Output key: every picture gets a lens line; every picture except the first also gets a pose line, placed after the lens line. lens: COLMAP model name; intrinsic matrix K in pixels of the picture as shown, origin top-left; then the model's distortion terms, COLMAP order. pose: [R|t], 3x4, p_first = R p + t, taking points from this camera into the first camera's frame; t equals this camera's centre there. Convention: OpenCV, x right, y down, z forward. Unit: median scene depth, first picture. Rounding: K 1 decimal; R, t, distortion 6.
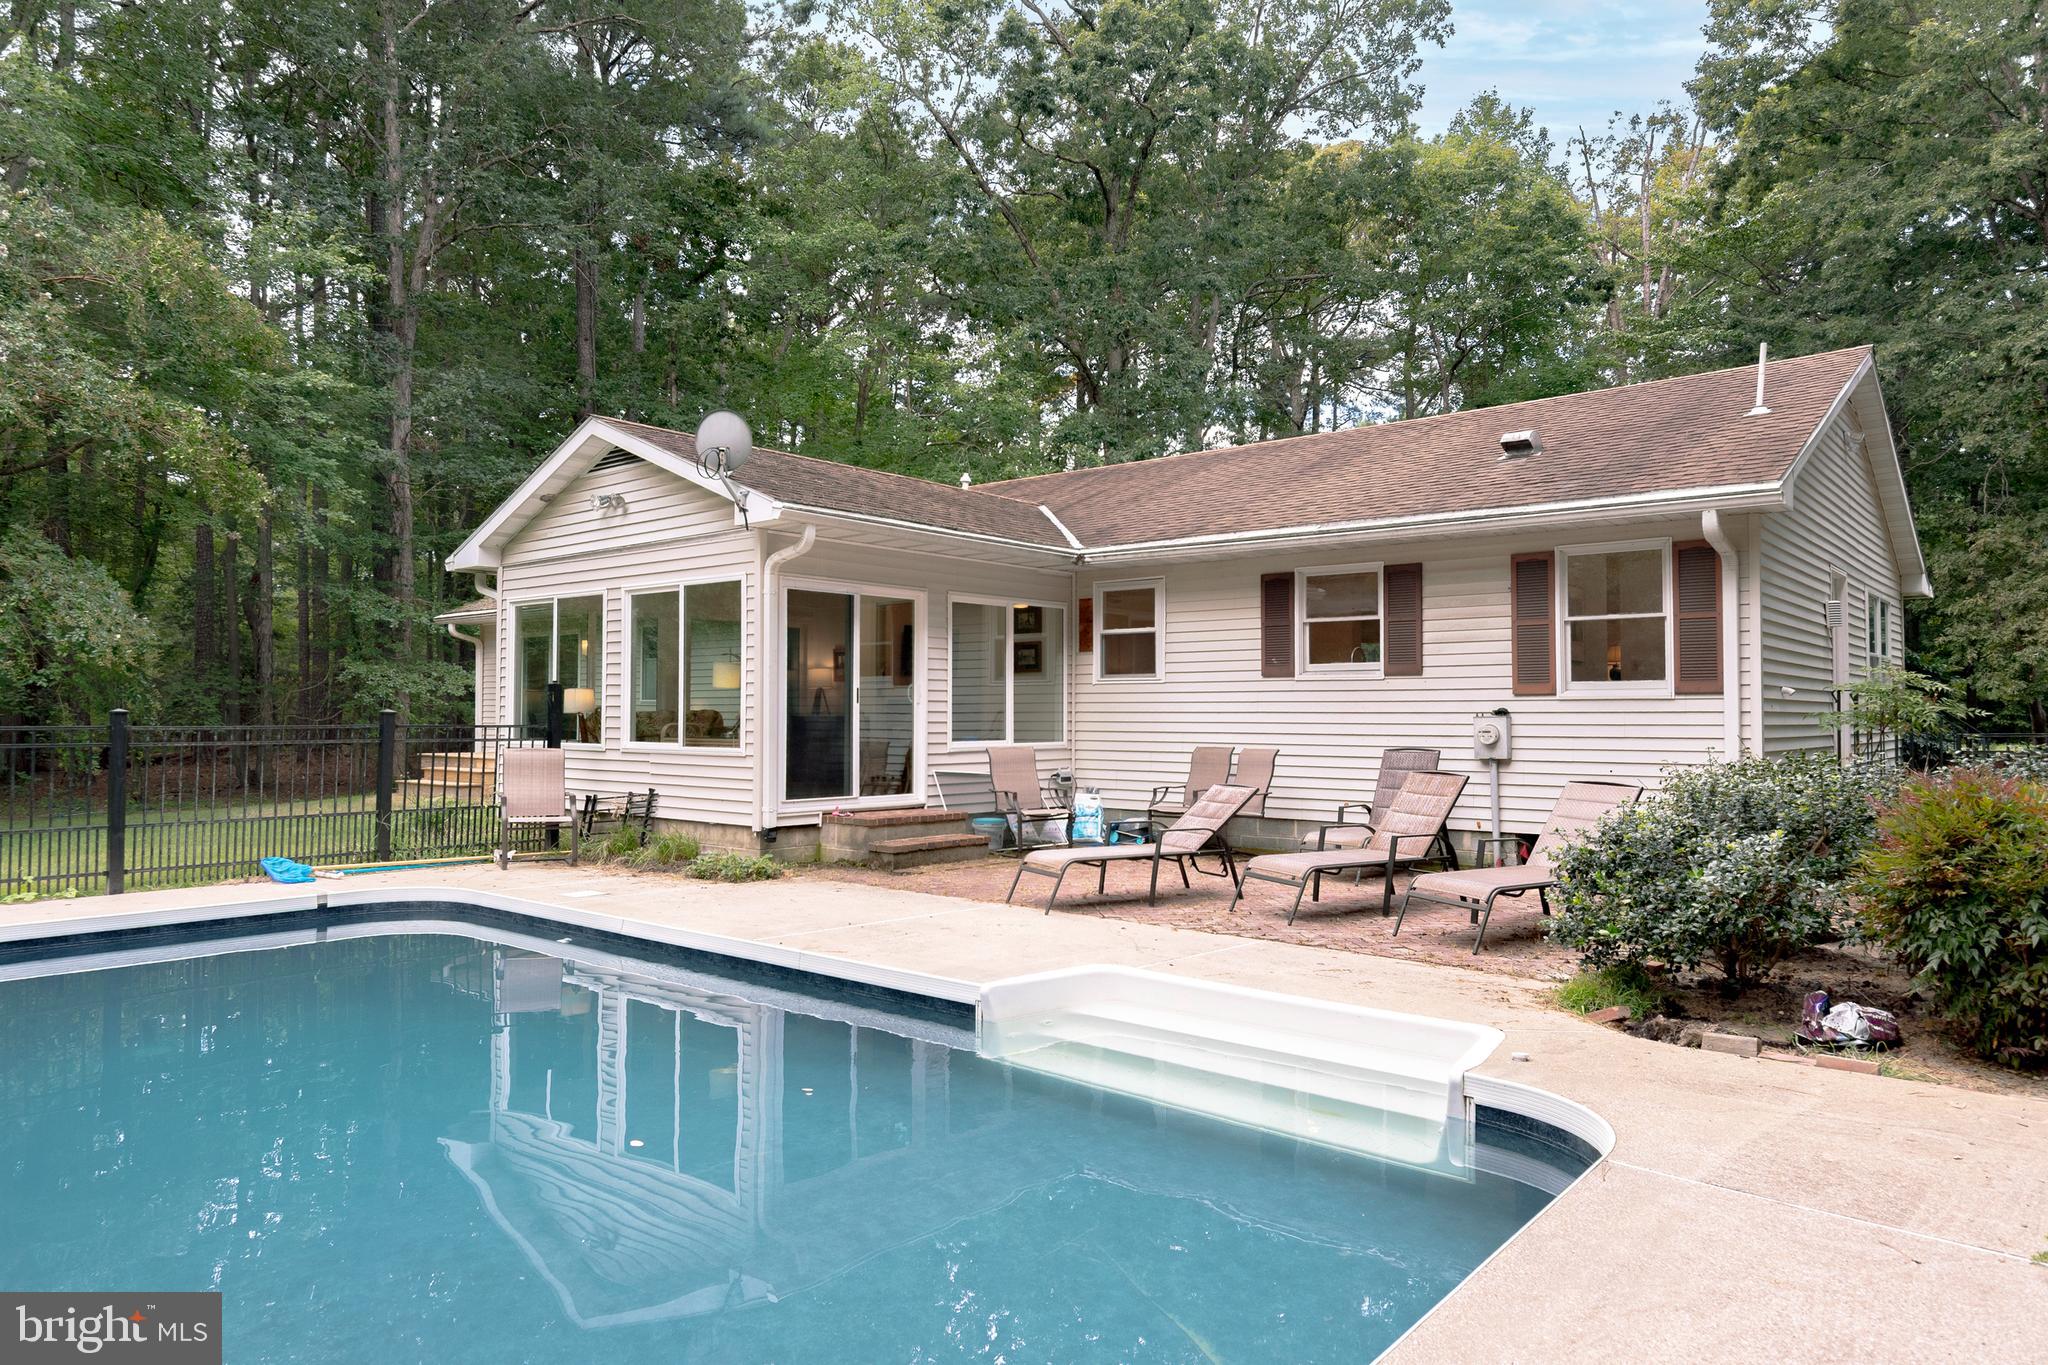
lens RADIAL K [[1247.9, 0, 1039.7], [0, 1247.9, 693.3], [0, 0, 1]] dist [0.008163, -0.003462]
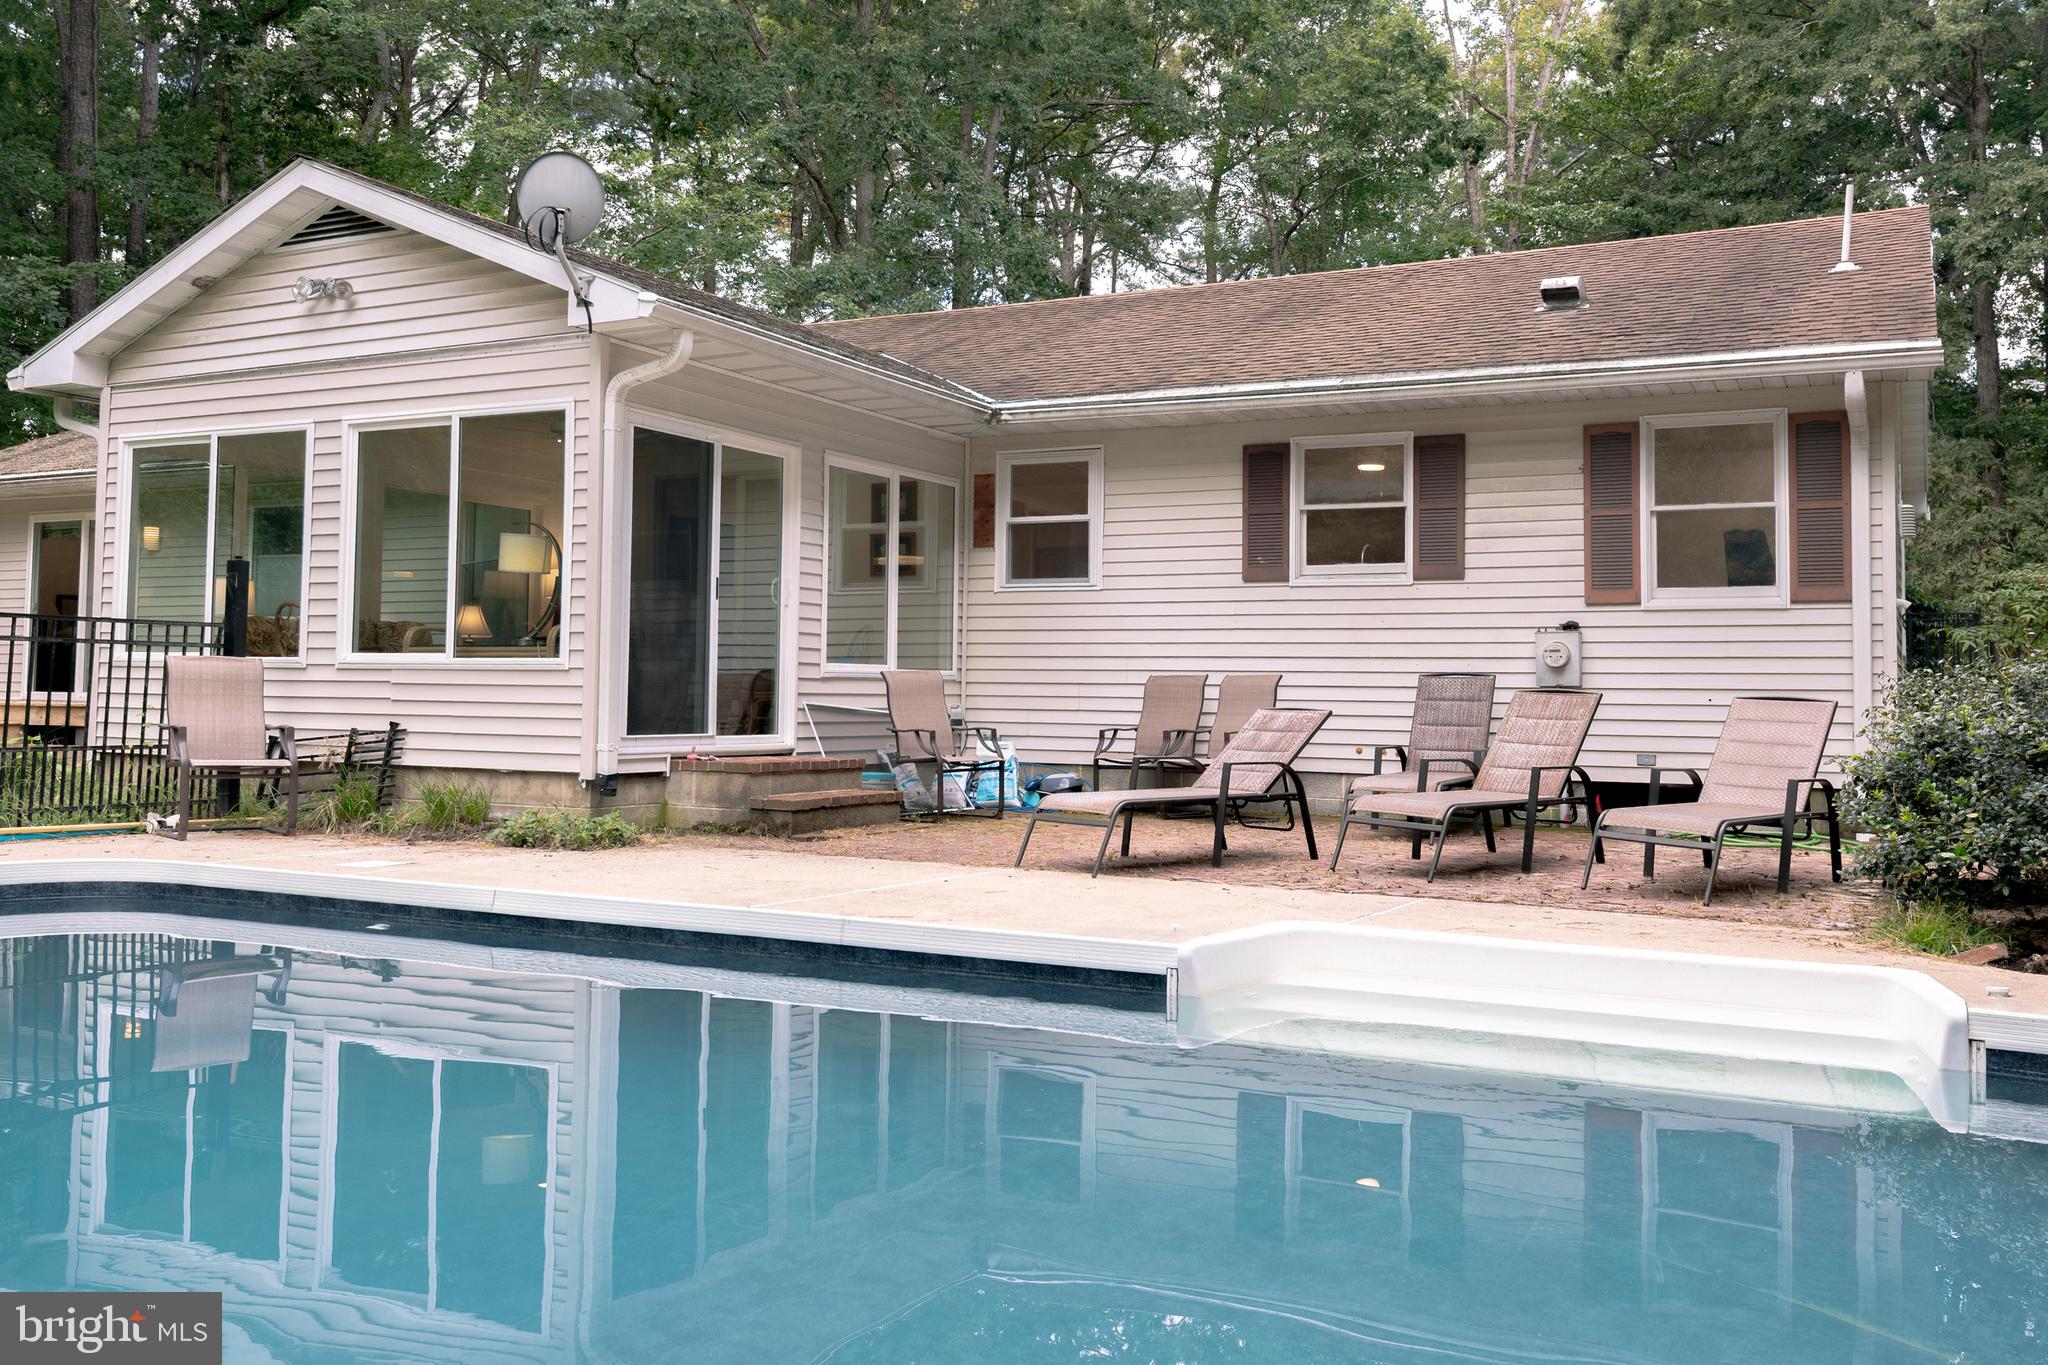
lens RADIAL K [[1679.8, 0, 1124.5], [0, 1679.8, 610.8], [0, 0, 1]] dist [0.006729, 0.006503]
pose [[0.973643, 0.018180, 0.227350, -0.137389], [-0.013367, 0.999653, -0.022693, 0.032198], [-0.227683, 0.019056, 0.973549, 0.041304]]
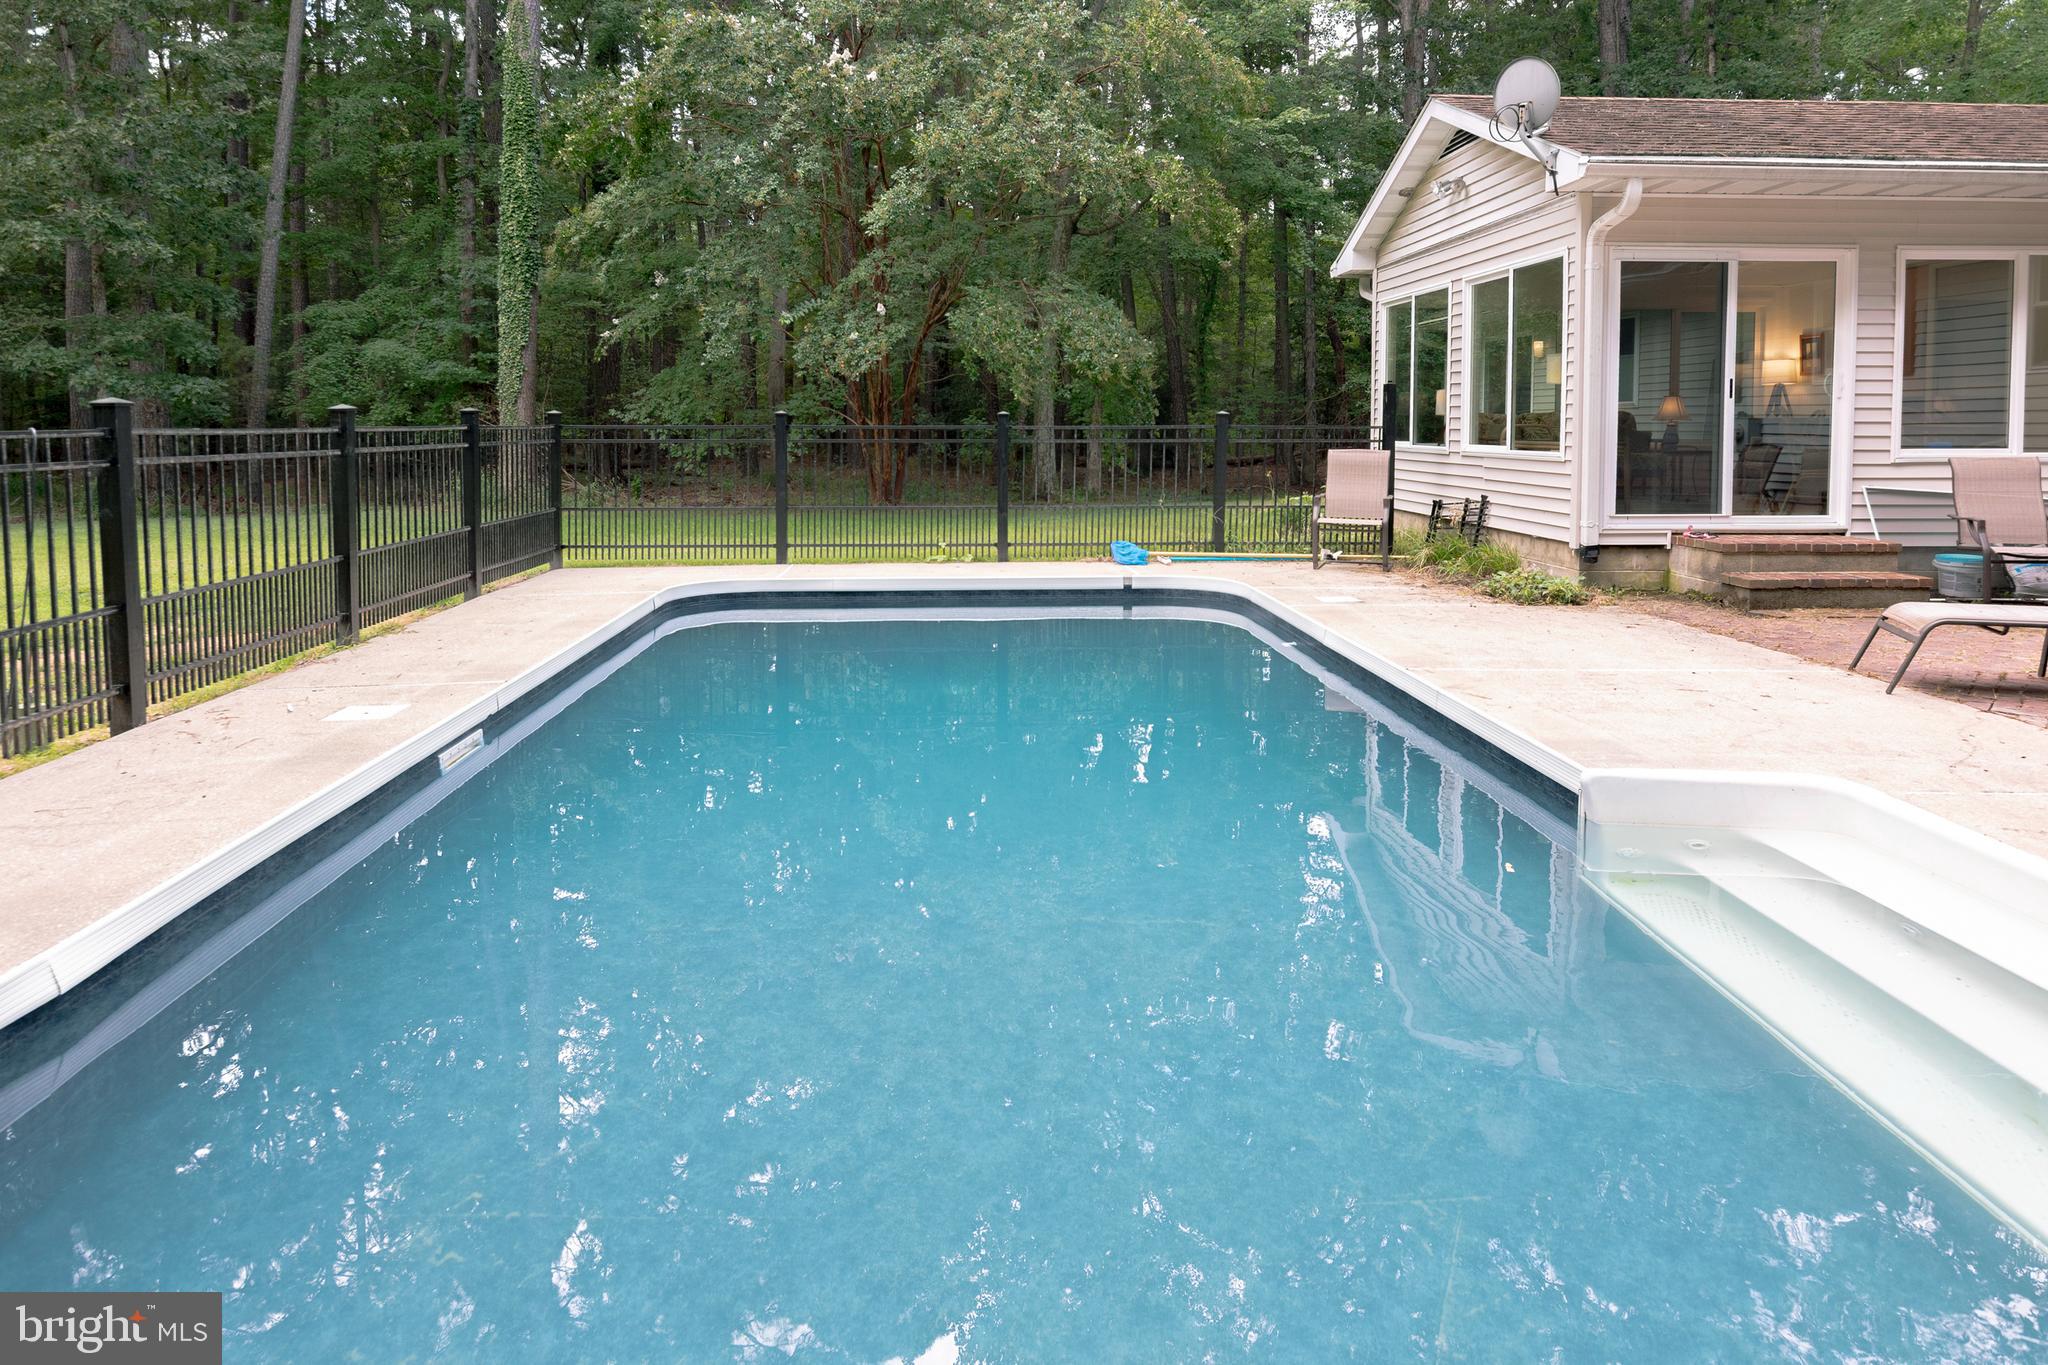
lens RADIAL K [[1247.9, 0, 1042.6], [0, 1247.9, 480.2], [0, 0, 1]] dist [0.008163, -0.003462]
pose [[0.699629, 0.028770, -0.713927, 0.118332], [0.016015, 0.998307, 0.055924, 0.008372], [0.714327, -0.050560, 0.697983, 0.125873]]
